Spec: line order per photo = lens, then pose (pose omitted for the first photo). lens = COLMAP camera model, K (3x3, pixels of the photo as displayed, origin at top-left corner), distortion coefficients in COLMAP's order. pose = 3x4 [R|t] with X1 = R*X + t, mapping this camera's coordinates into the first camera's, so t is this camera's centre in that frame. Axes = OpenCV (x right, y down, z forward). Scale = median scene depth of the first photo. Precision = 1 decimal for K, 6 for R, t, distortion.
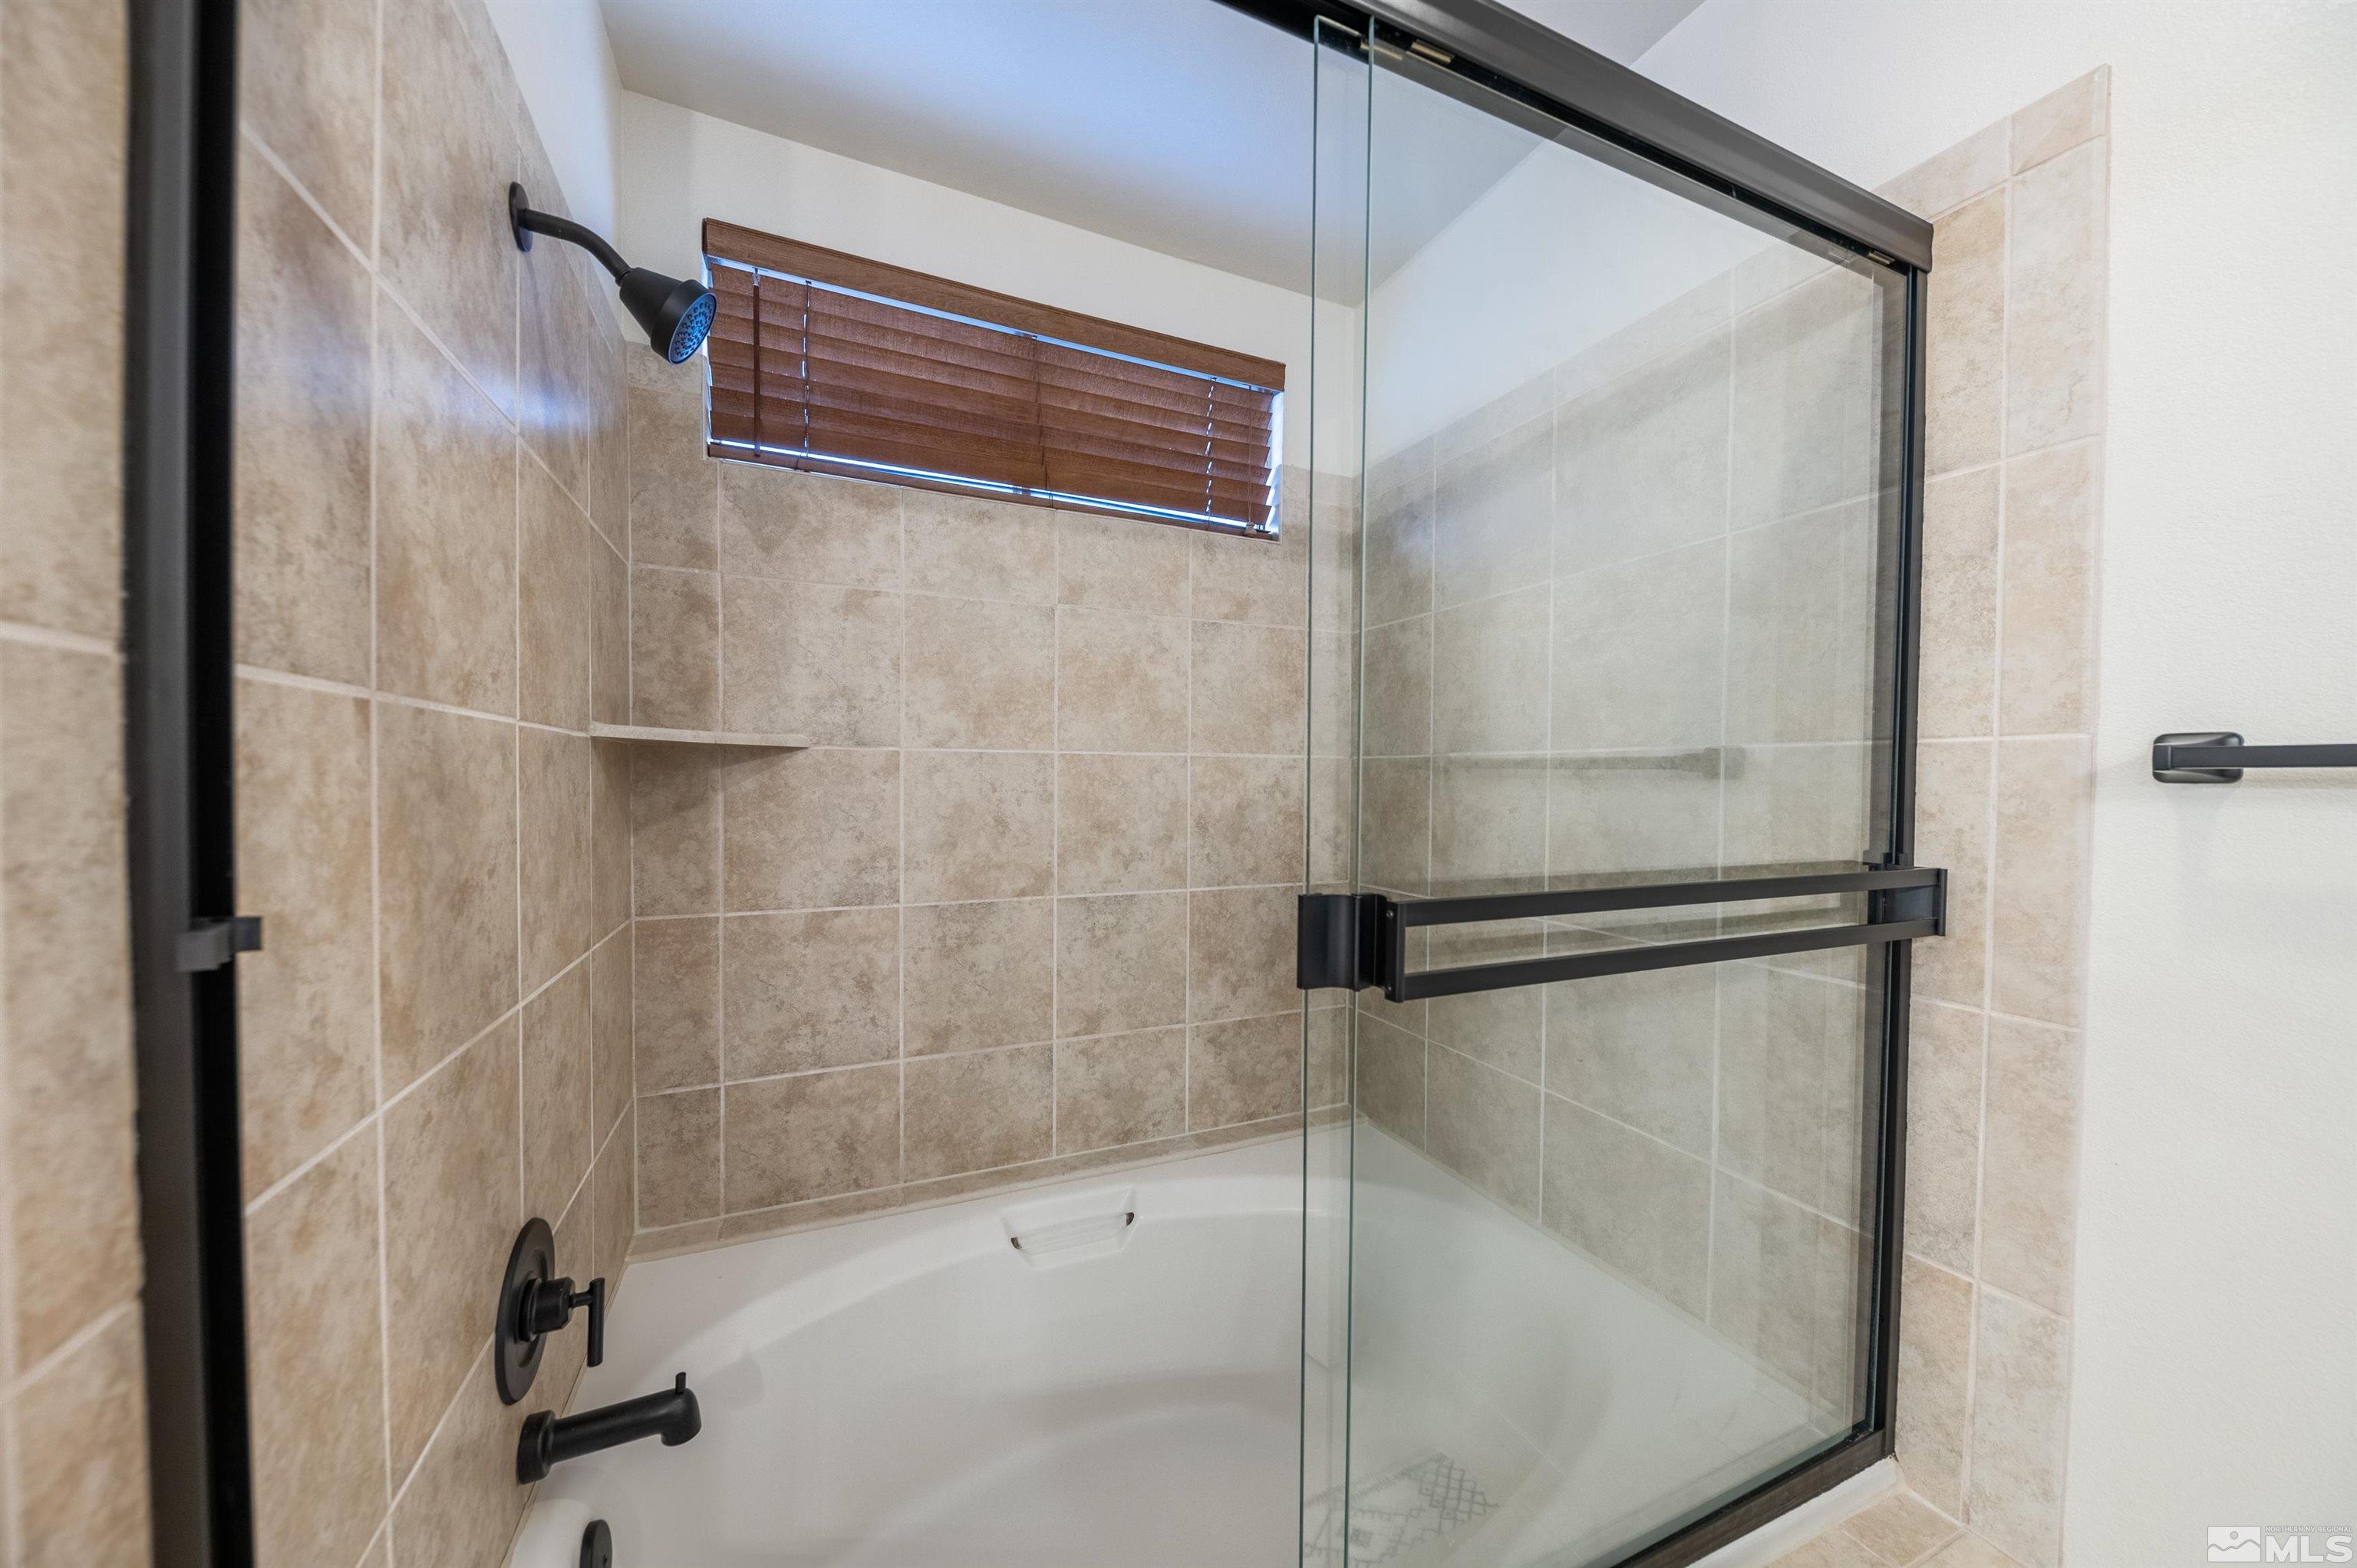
lens RADIAL K [[797.5, 0, 1165.5], [0, 797.5, 794.2], [0, 0, 1]] dist [0.021573, -0.013890]
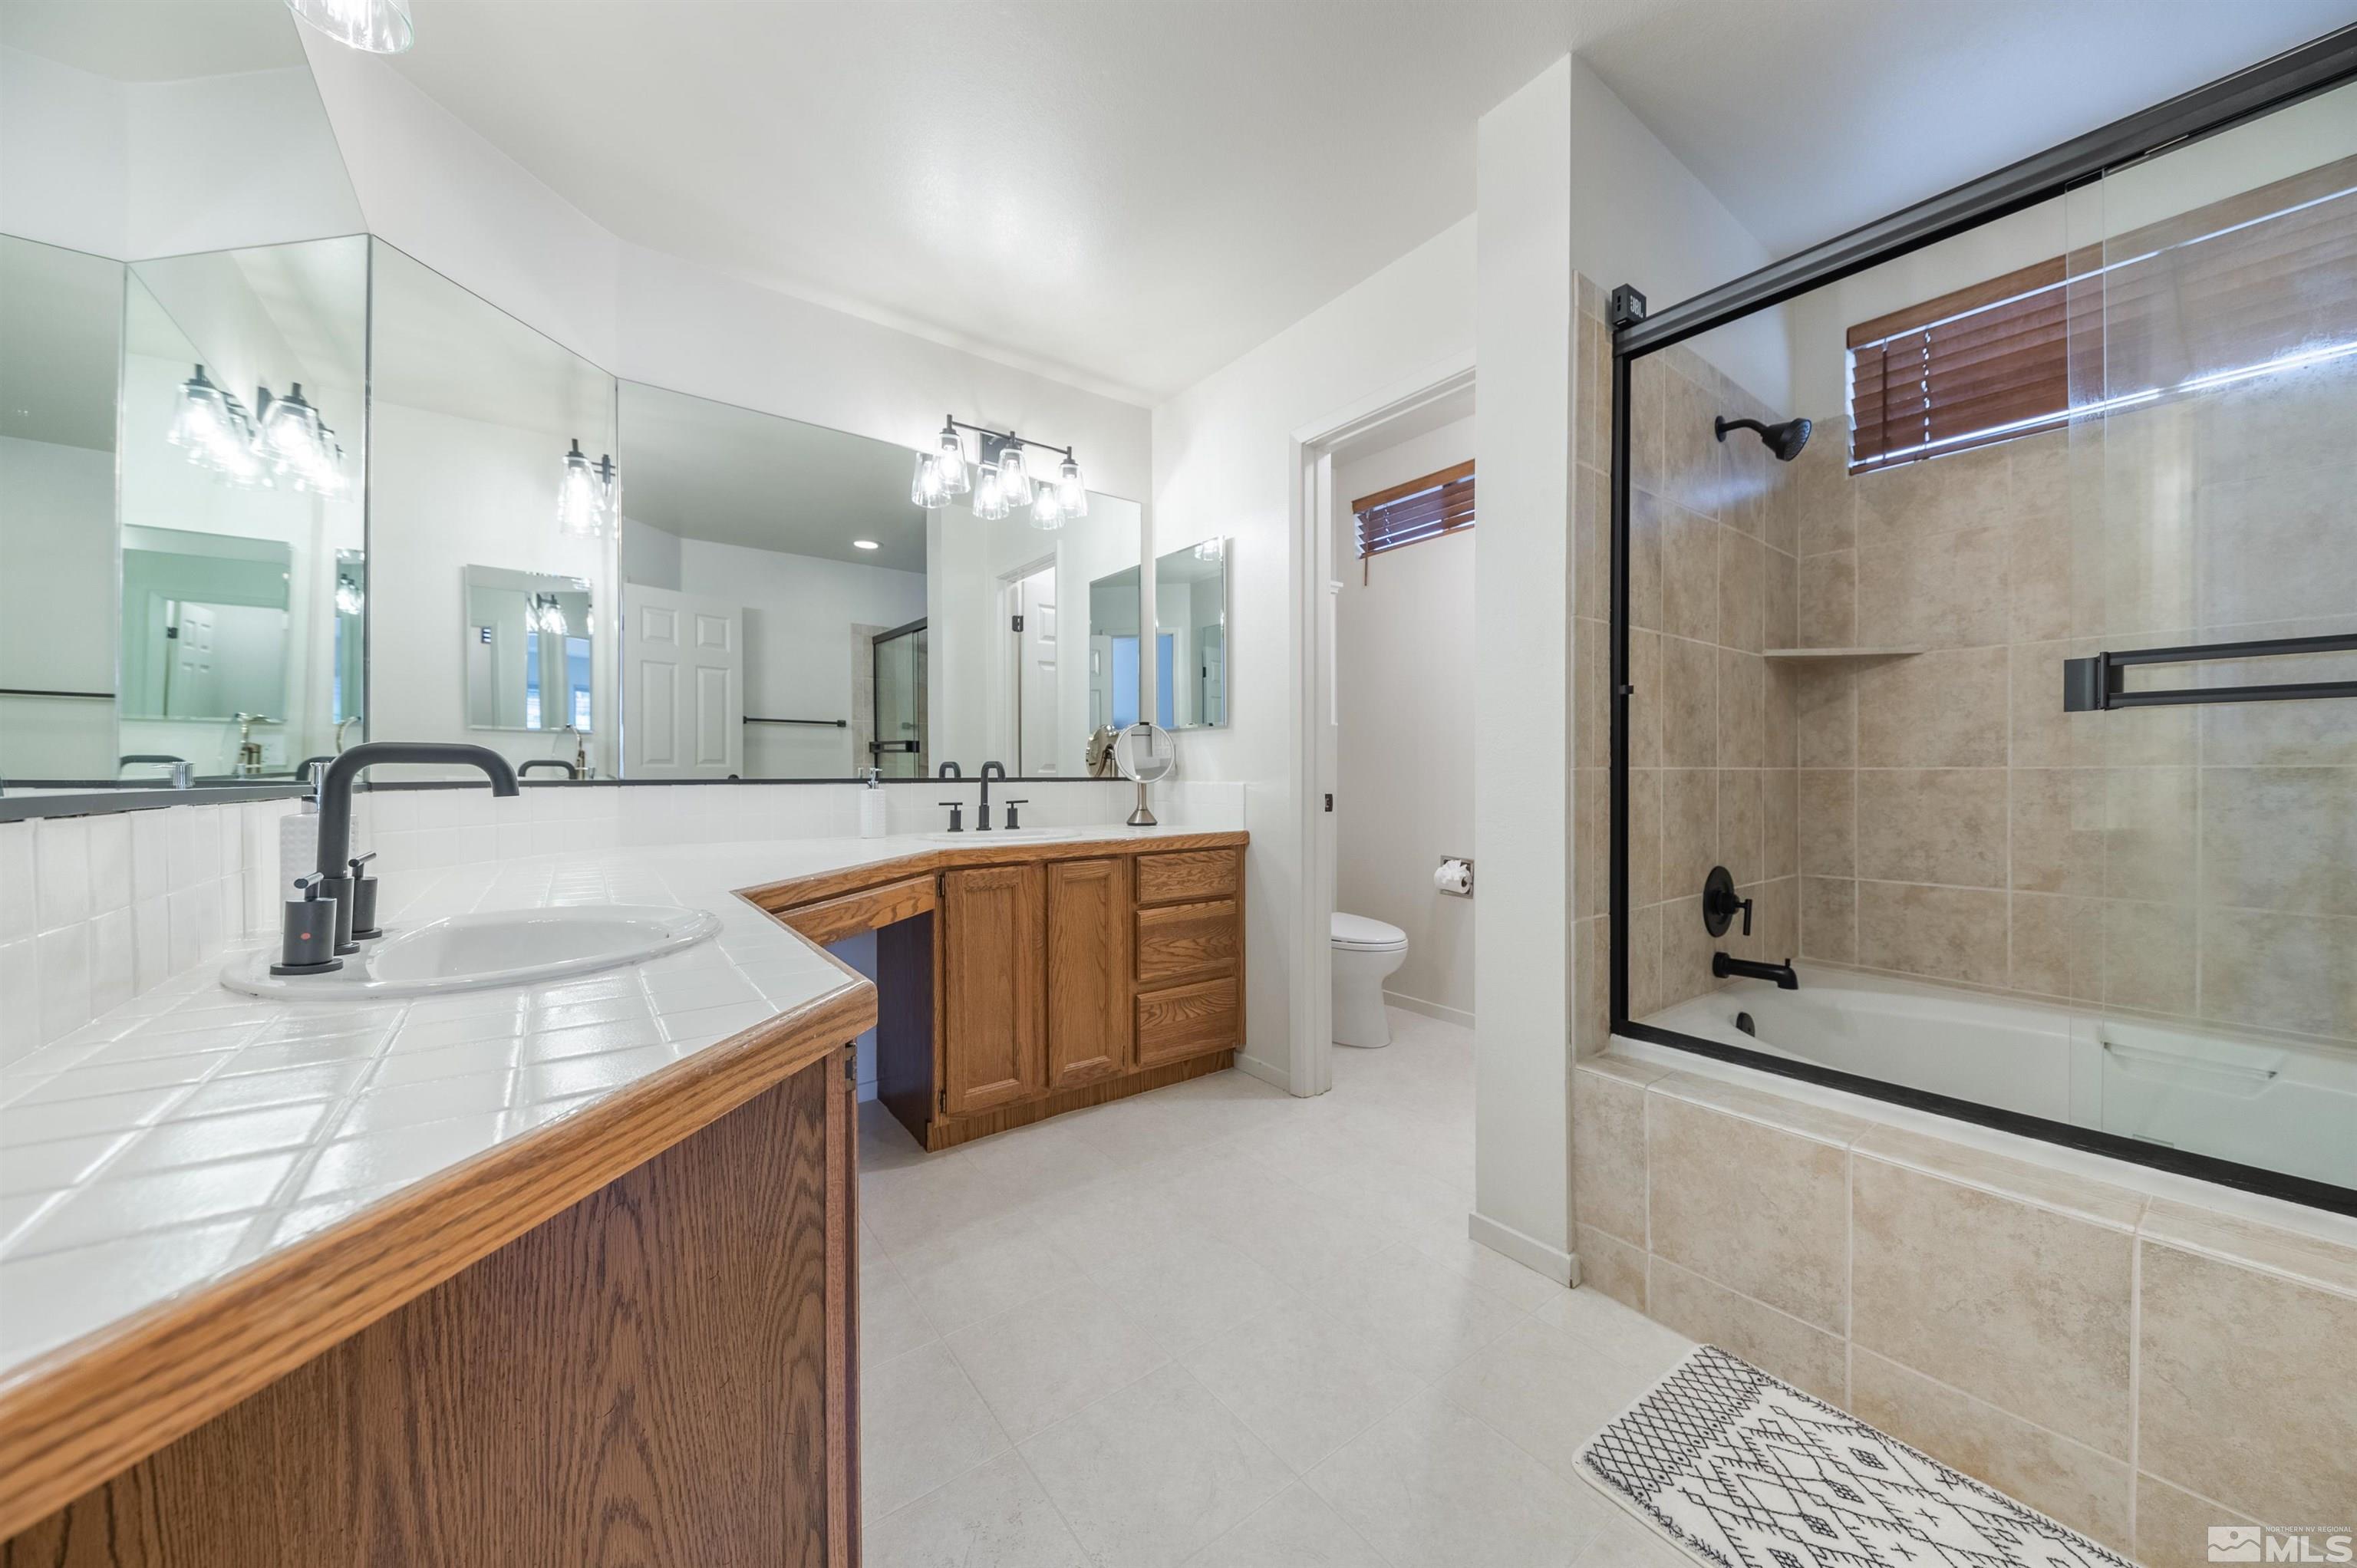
lens RADIAL K [[816.2, 0, 1188.6], [0, 816.2, 775.3], [0, 0, 1]] dist [0.000938, -0.005295]
pose [[0.228658, -0.003964, -0.973499, 0.669420], [-0.014723, 0.999863, -0.007530, 0.191561], [0.973395, 0.016054, 0.228569, -0.600297]]
